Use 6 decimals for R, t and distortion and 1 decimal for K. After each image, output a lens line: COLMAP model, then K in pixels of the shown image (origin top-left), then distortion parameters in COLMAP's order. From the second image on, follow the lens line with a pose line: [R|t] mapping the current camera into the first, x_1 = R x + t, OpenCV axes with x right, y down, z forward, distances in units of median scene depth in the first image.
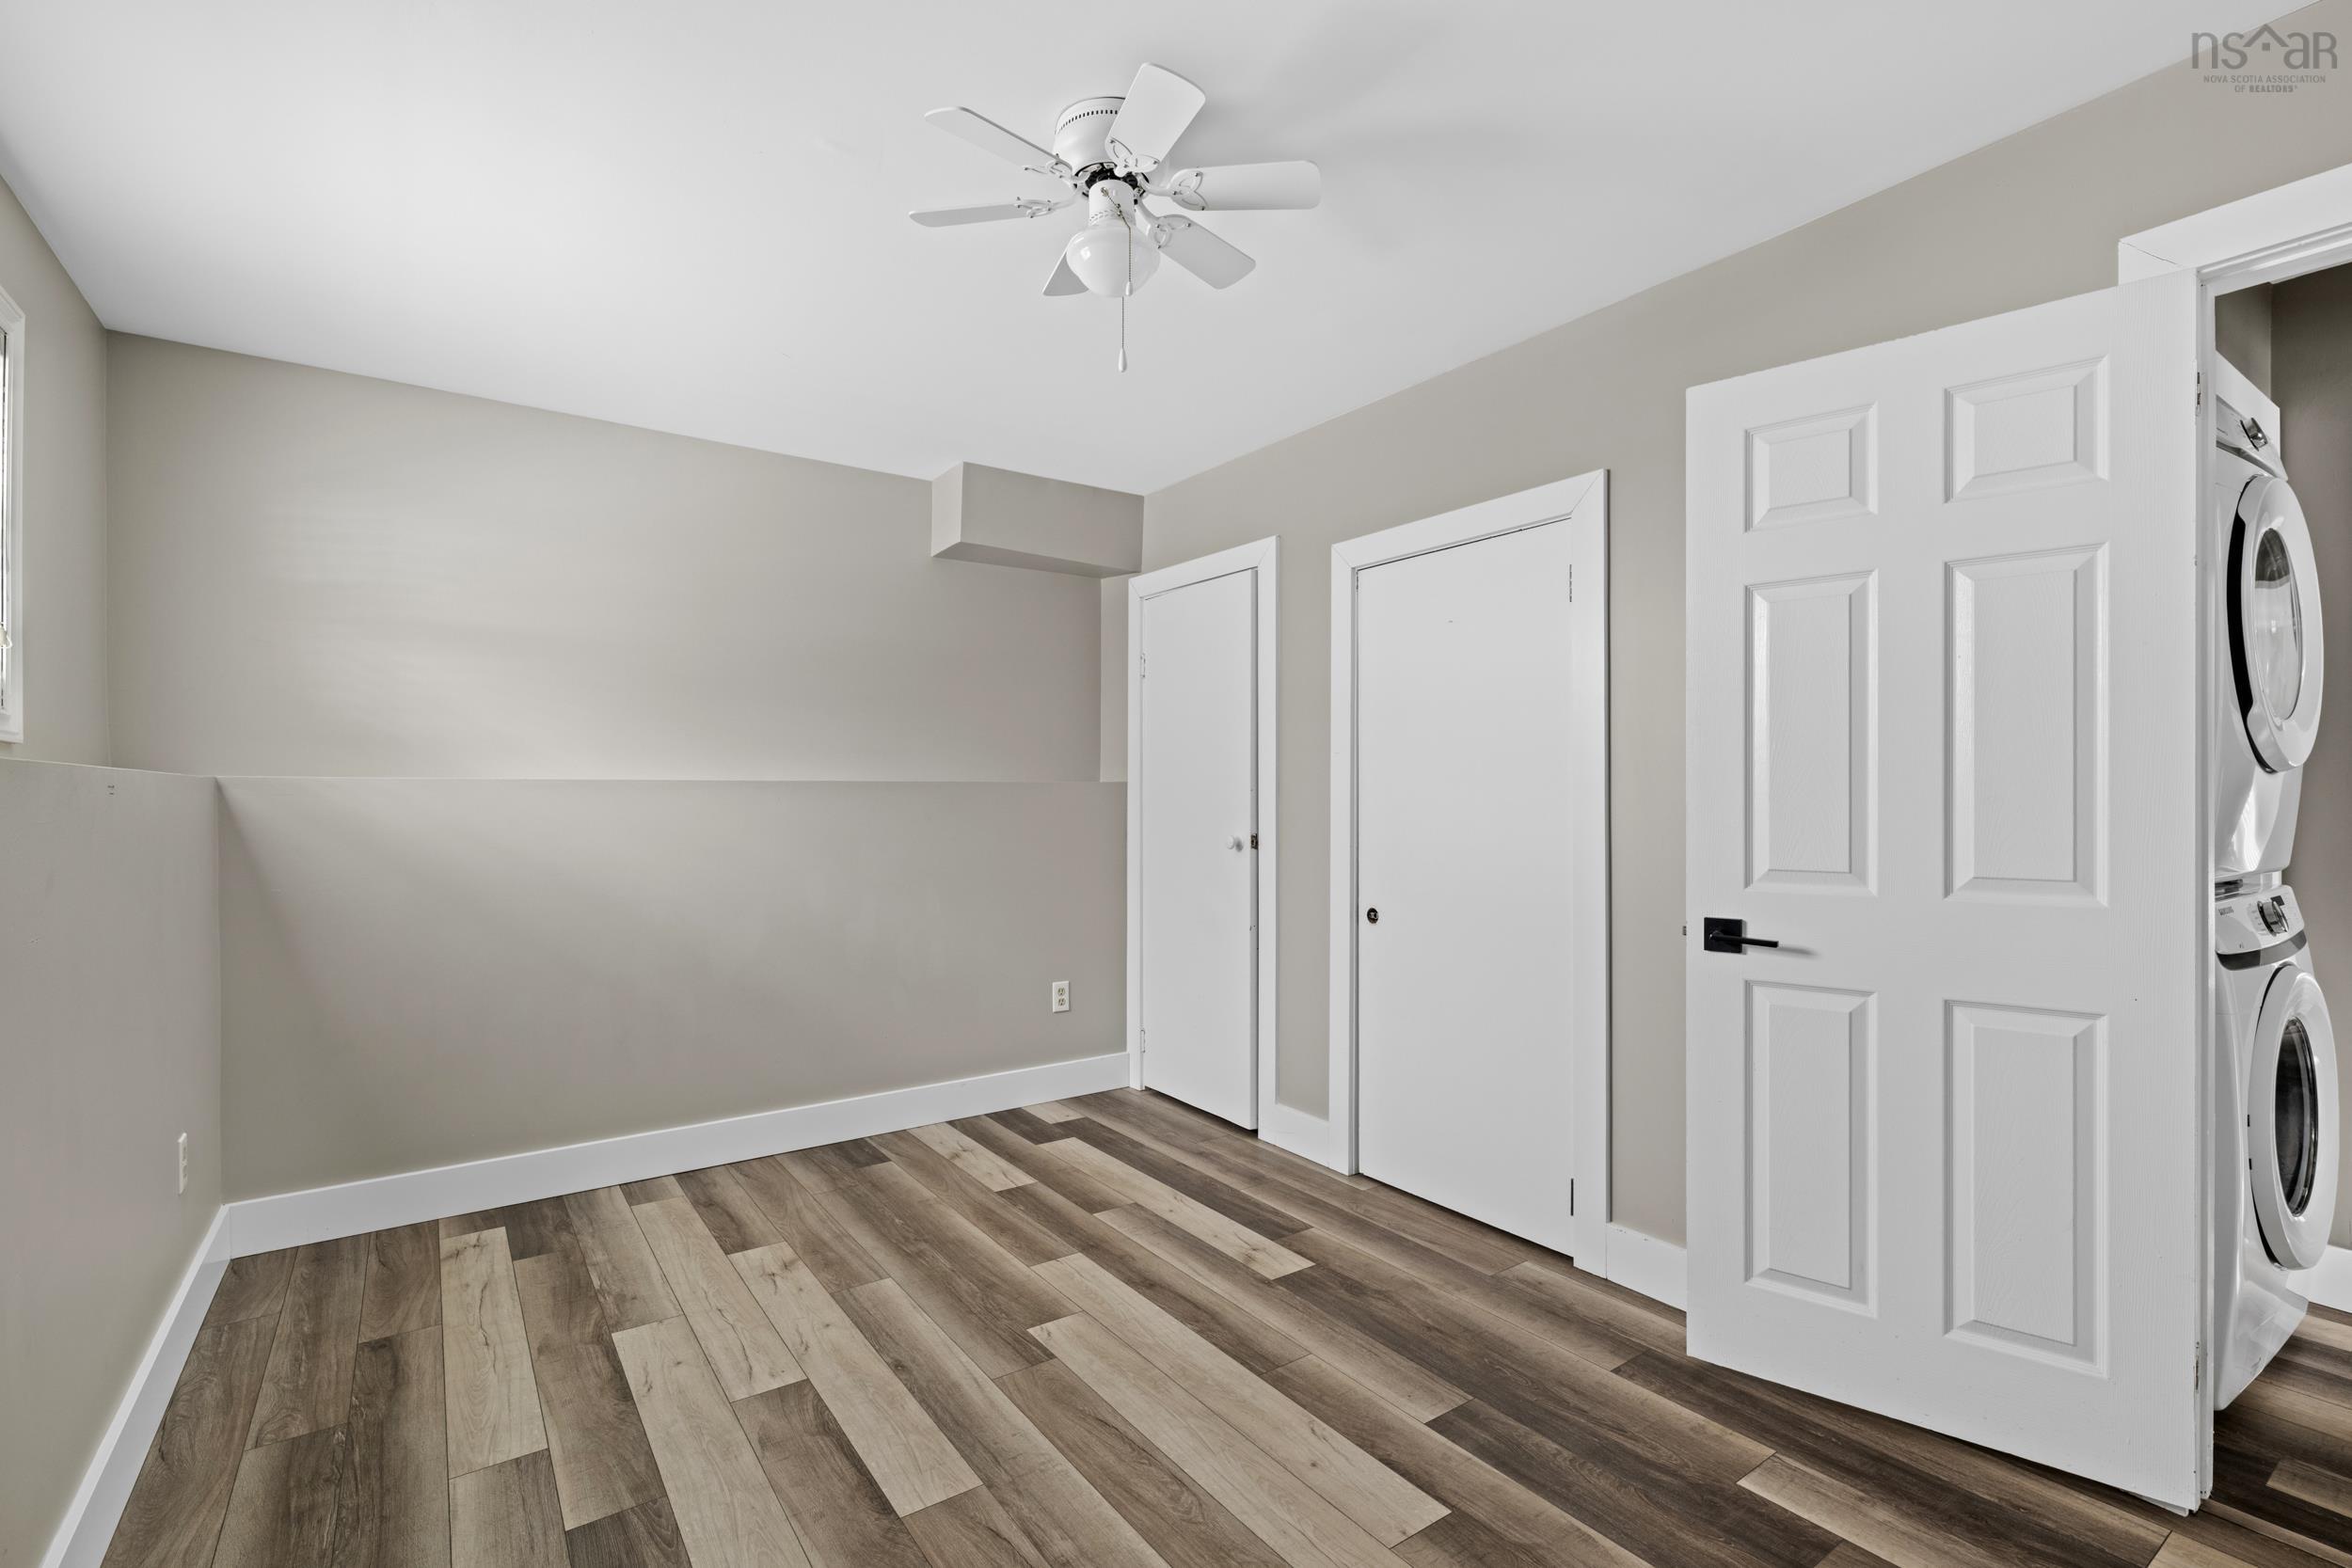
lens RADIAL K [[1068.8, 0, 1180.0], [0, 1068.8, 792.0], [0, 0, 1]] dist [0.002670, 0.000480]
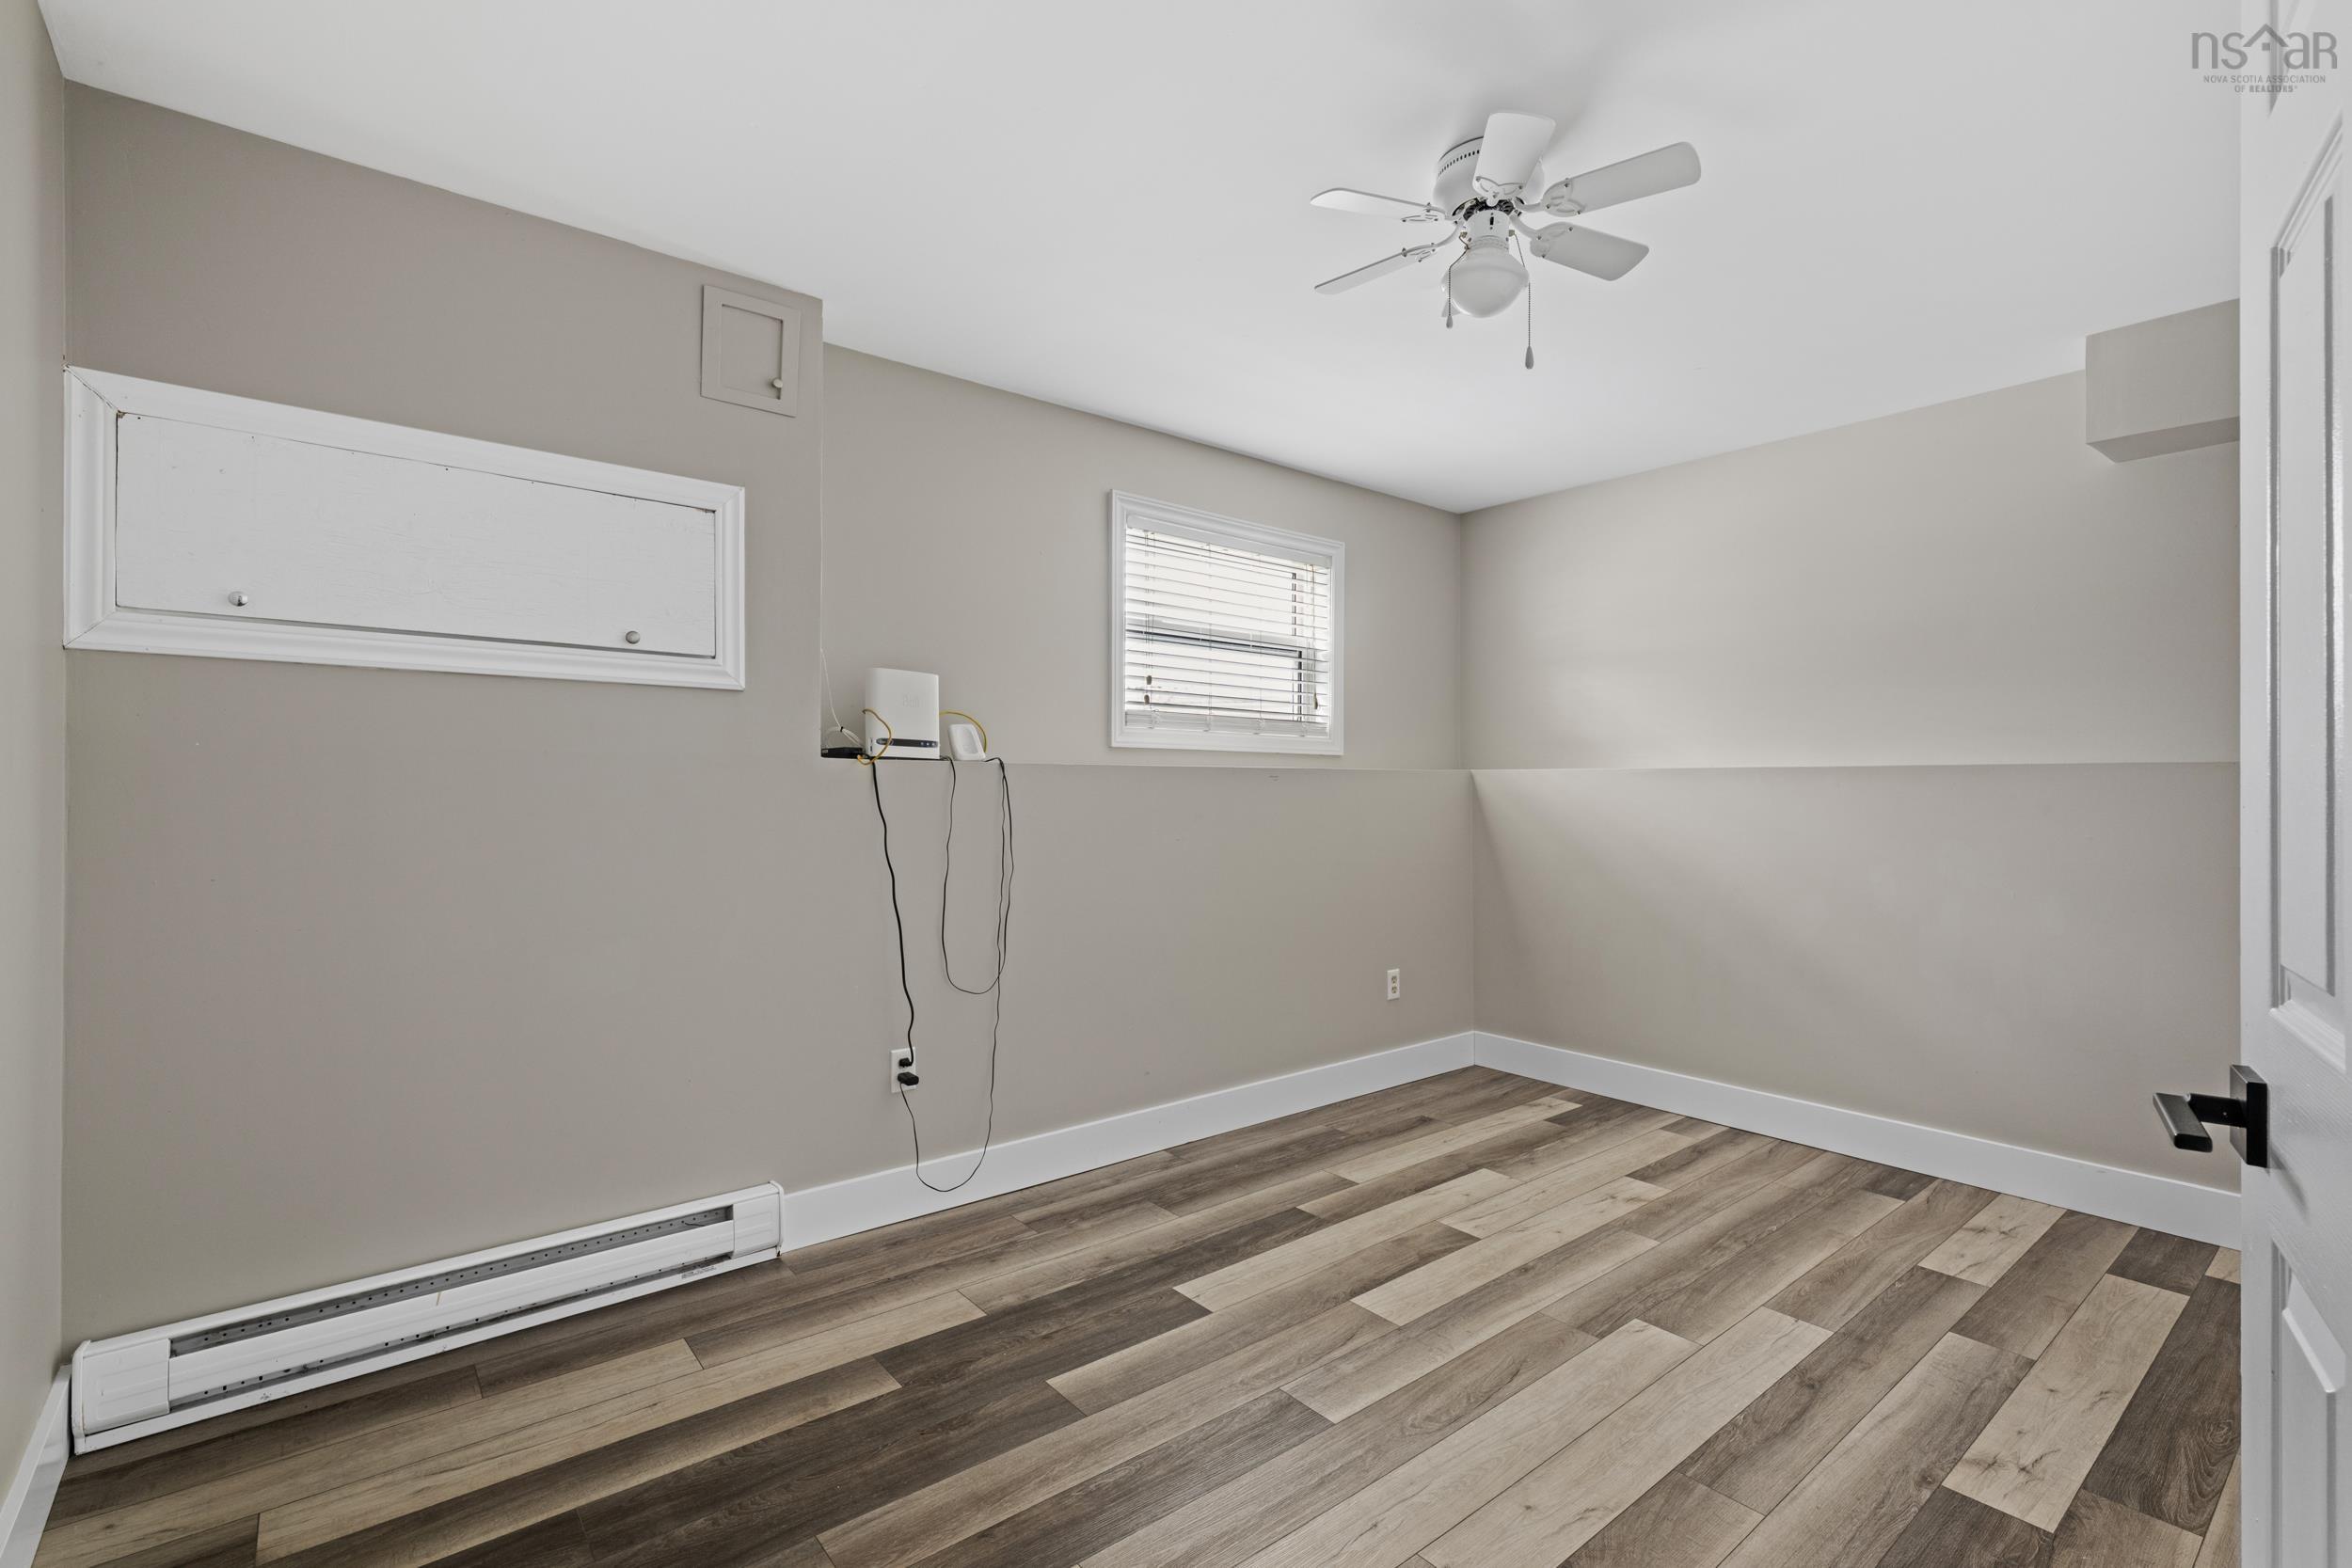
lens RADIAL K [[1068.8, 0, 1179.0], [0, 1068.8, 782.4], [0, 0, 1]] dist [0.002670, 0.000480]
pose [[0.053042, -0.001024, -0.998592, 0.723391], [0.001211, 0.999999, -0.000961, 0.004973], [0.998592, -0.001159, 0.053043, 0.459762]]
